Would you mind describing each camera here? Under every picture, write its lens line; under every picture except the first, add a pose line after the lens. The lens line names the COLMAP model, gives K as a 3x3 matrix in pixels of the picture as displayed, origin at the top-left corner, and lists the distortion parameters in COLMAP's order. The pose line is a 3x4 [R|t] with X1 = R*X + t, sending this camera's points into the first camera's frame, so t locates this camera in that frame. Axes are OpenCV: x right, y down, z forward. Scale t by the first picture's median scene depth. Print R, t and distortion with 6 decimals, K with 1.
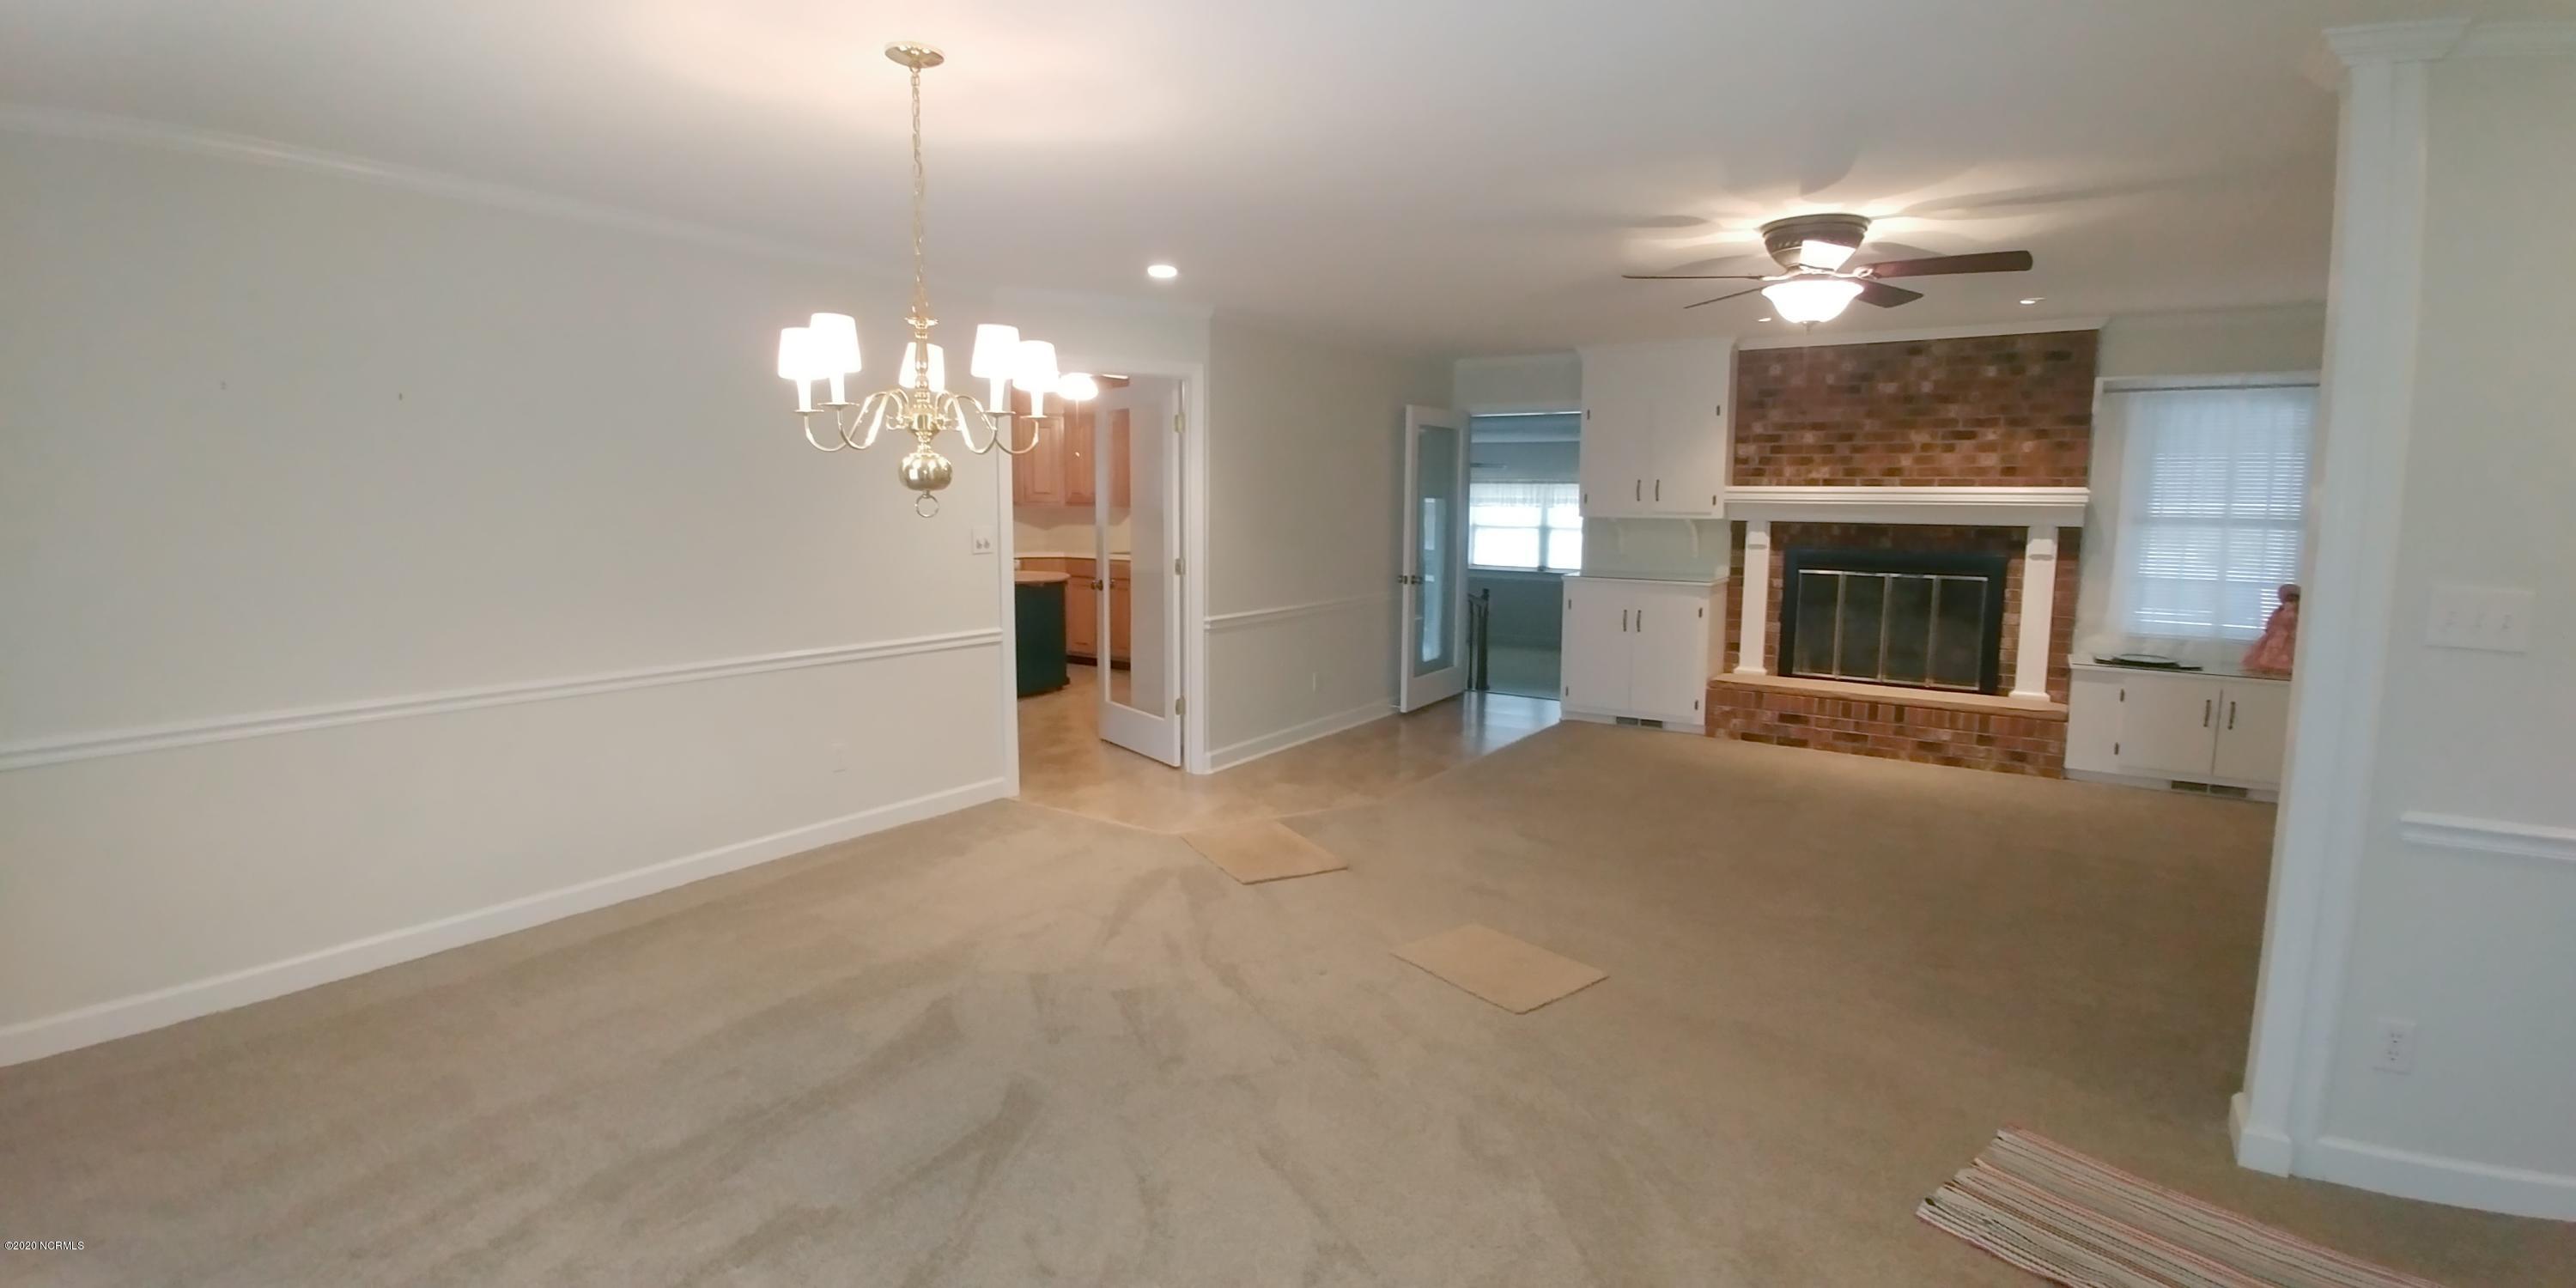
lens RADIAL K [[1114.1, 0, 1333.5], [0, 1114.1, 619.9], [0, 0, 1]] dist [-0.004774, 0.000075]
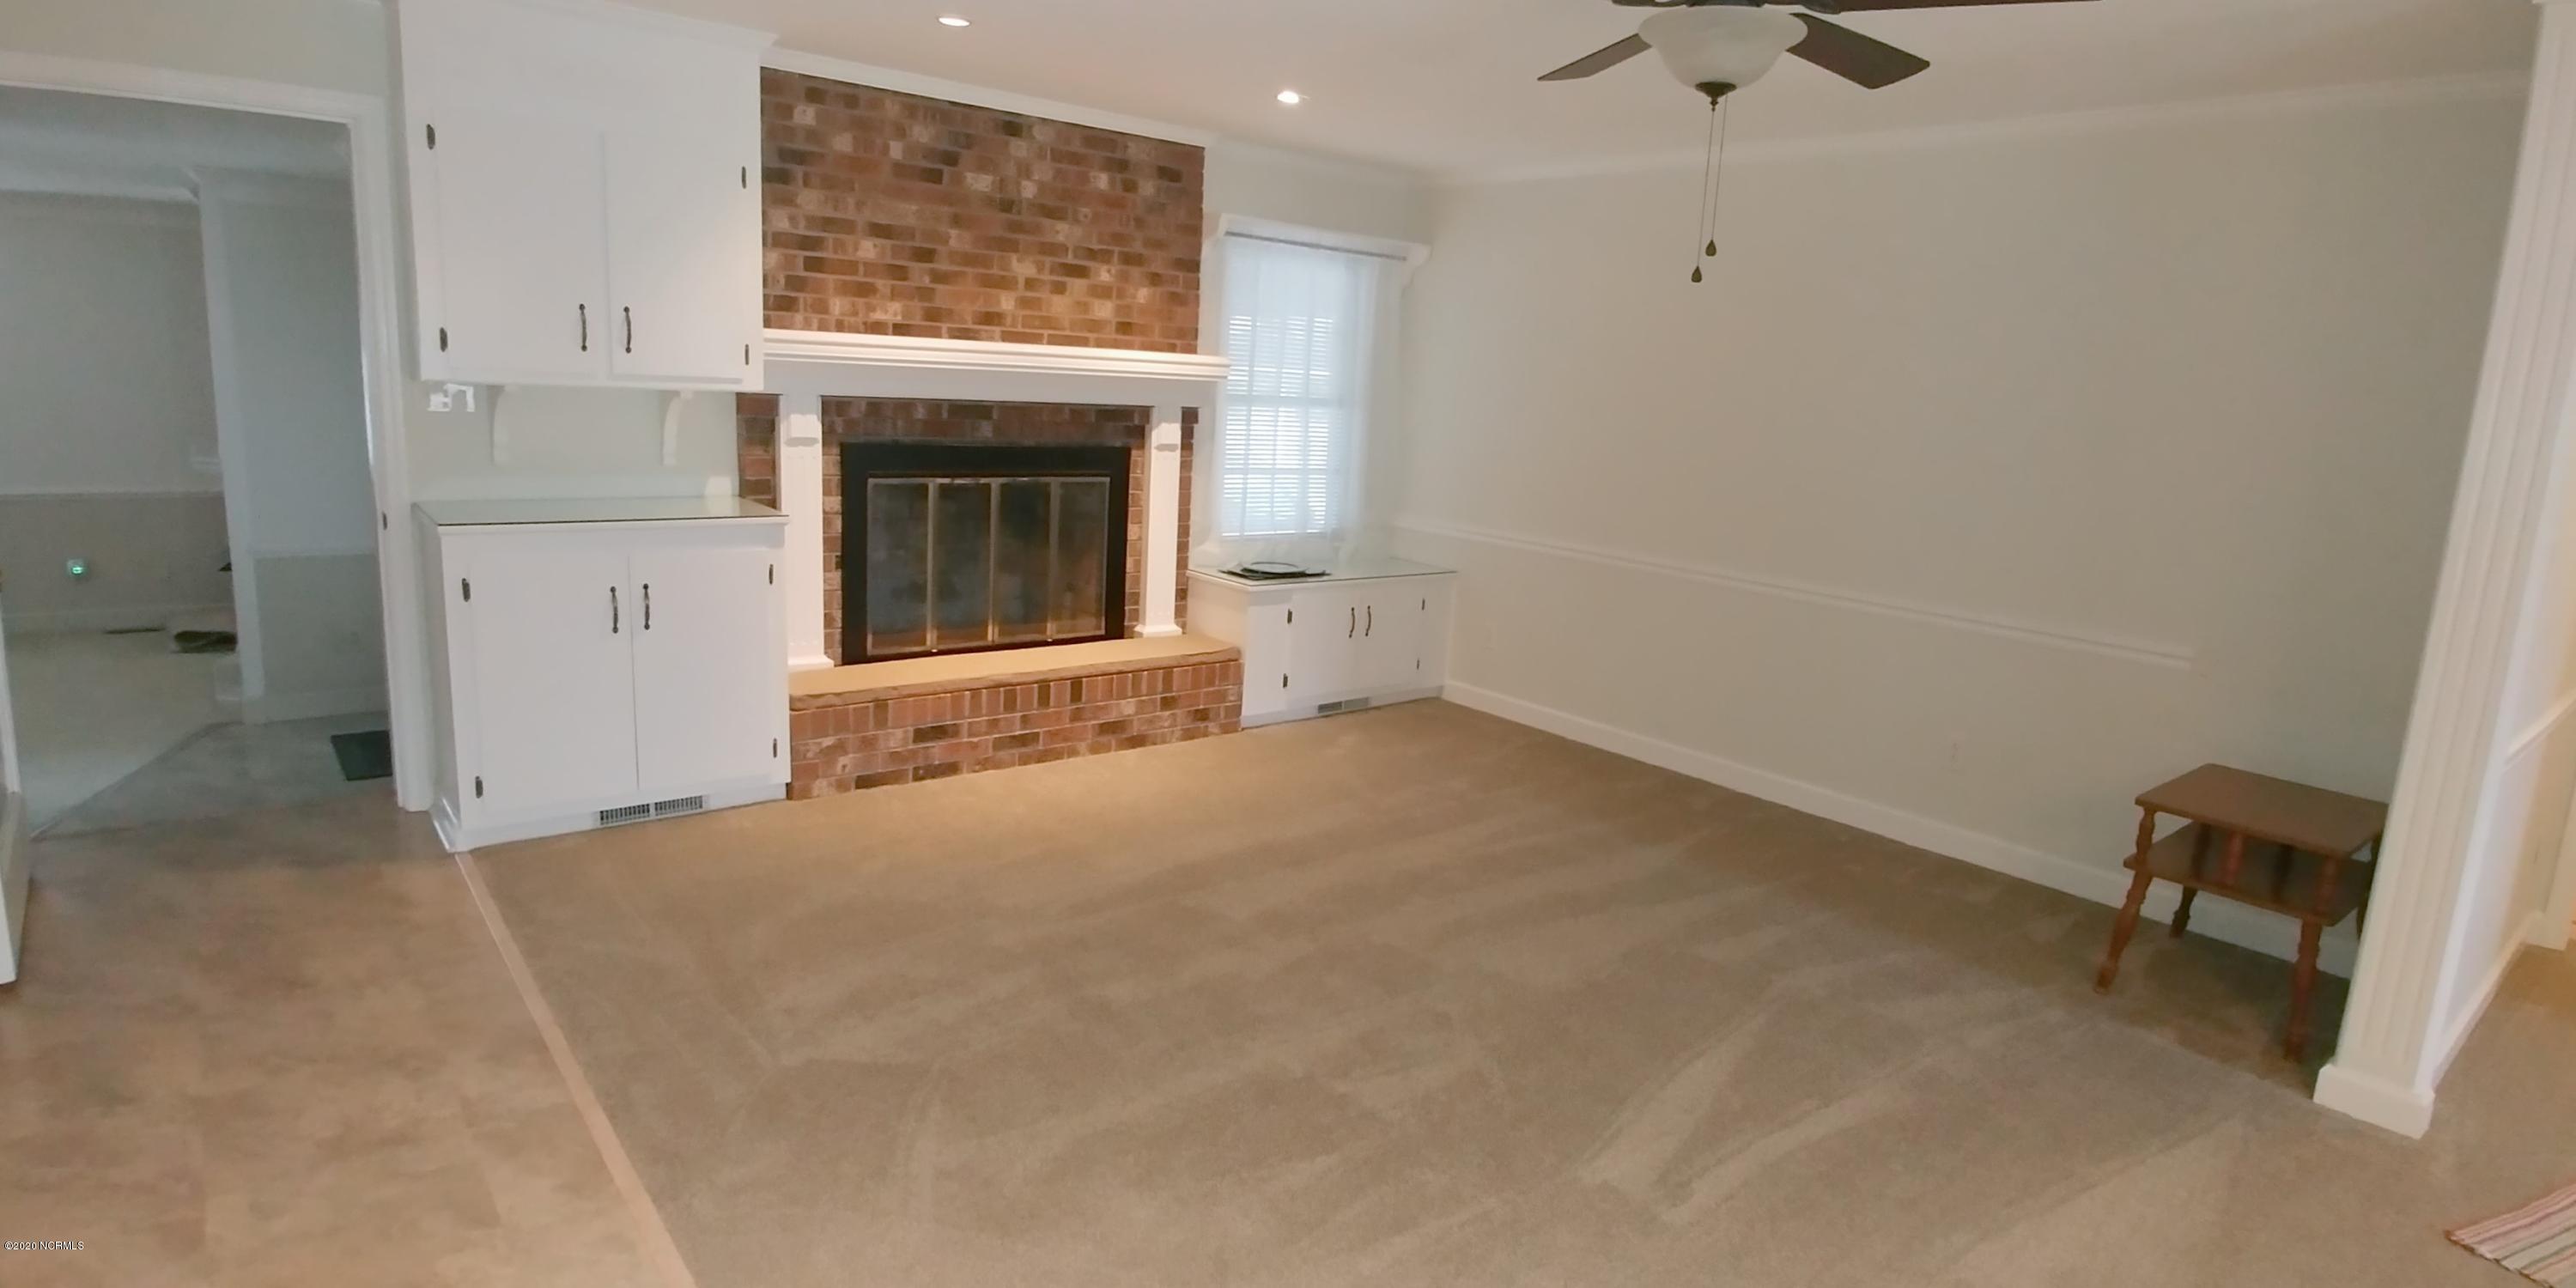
lens RADIAL K [[1329.4, 0, 1280.7], [0, 1329.4, 615.7], [0, 0, 1]] dist [-0.023892, 0.002743]
pose [[0.308854, -0.164585, 0.936761, -0.190254], [0.050450, 0.986362, 0.156666, -0.077037], [-0.949771, -0.001127, 0.312945, 0.614222]]
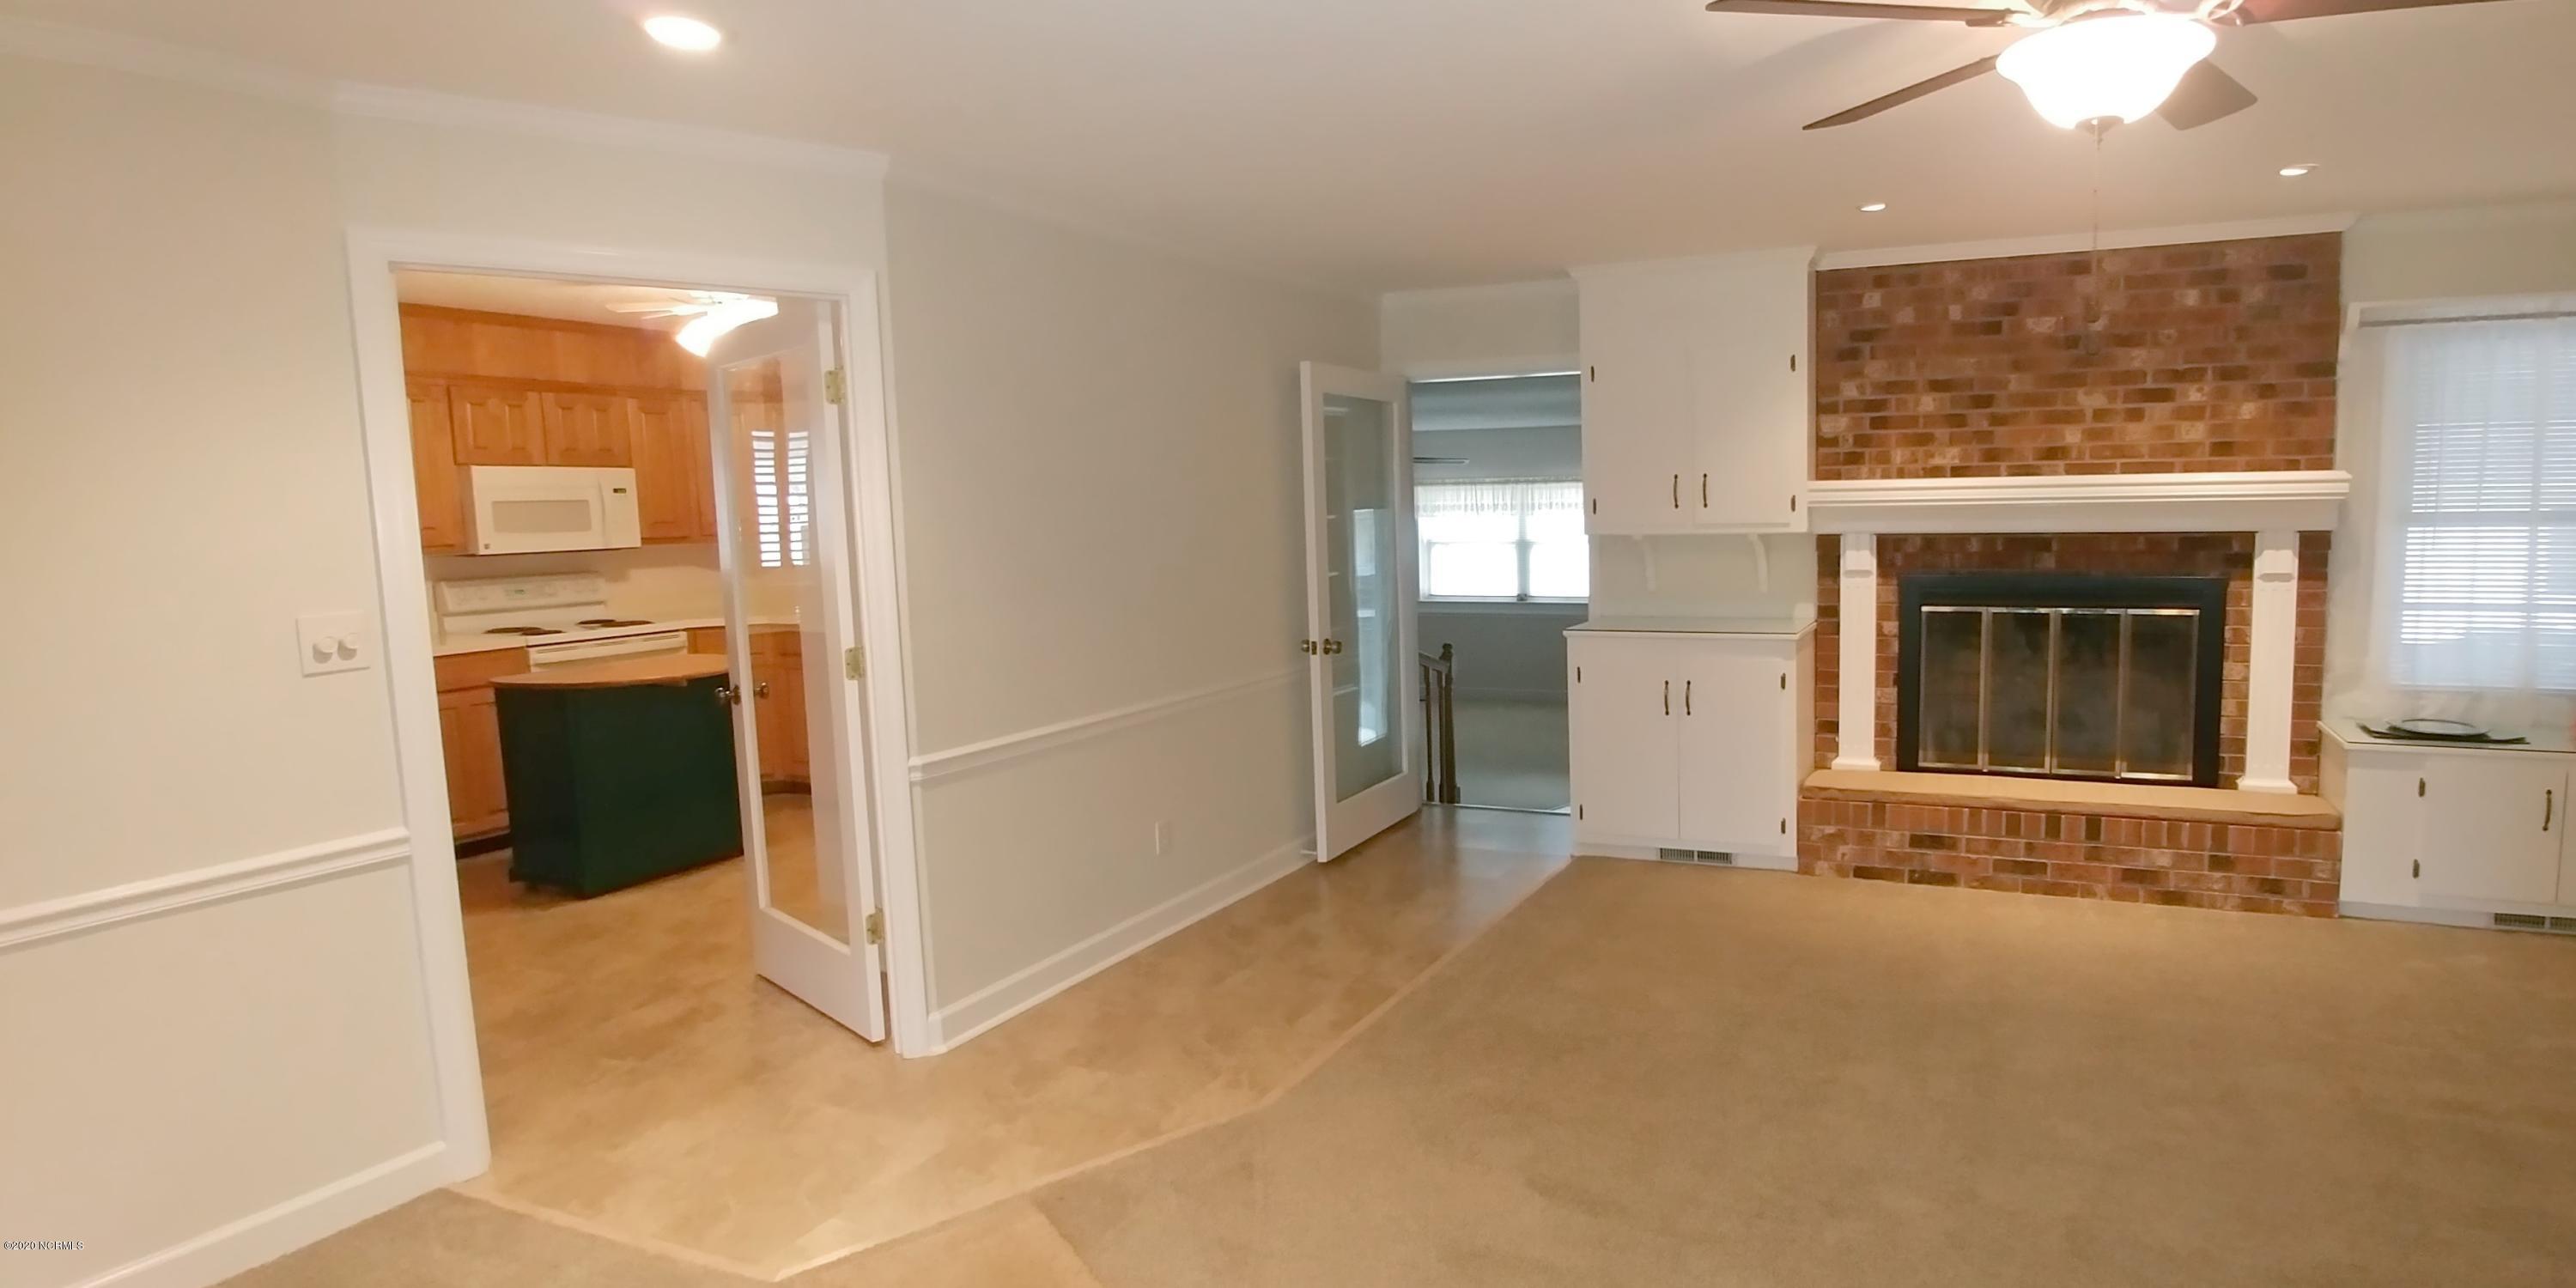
lens RADIAL K [[1304.1, 0, 1546.1], [0, 1304.1, 642.8], [0, 0, 1]] dist [-0.022676, -0.003544]
pose [[0.977516, -0.049918, 0.204868, 0.049745], [0.050346, 0.998727, 0.003126, -0.039769], [-0.204764, 0.007259, 0.978785, 0.319904]]
